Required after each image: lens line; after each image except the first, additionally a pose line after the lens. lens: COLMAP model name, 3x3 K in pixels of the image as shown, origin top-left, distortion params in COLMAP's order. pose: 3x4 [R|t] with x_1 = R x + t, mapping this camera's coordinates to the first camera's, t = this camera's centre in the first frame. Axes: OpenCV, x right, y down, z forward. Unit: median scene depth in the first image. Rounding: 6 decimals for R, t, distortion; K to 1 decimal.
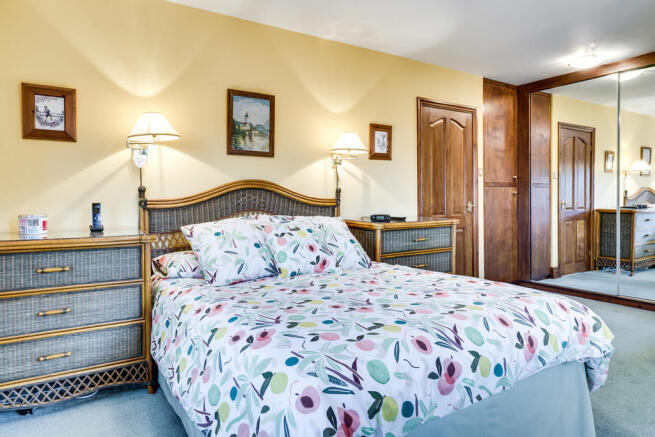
lens RADIAL K [[405.8, 0, 336.9], [0, 405.8, 198.1], [0, 0, 1]] dist [0.004515, -0.000112]
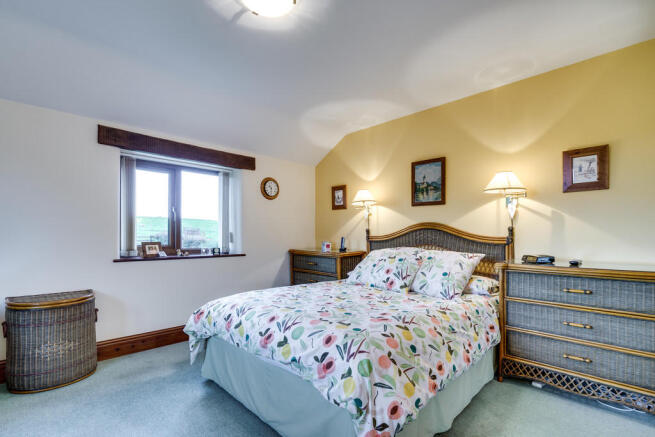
lens RADIAL K [[299.1, 0, 332.5], [0, 299.1, 233.5], [0, 0, 1]] dist [-0.008565, -0.000514]
pose [[0.221322, 0.001924, -0.975199, 0.721275], [-0.008132, 0.999967, 0.000127, -0.005003], [0.975167, 0.007902, 0.221330, 0.459618]]
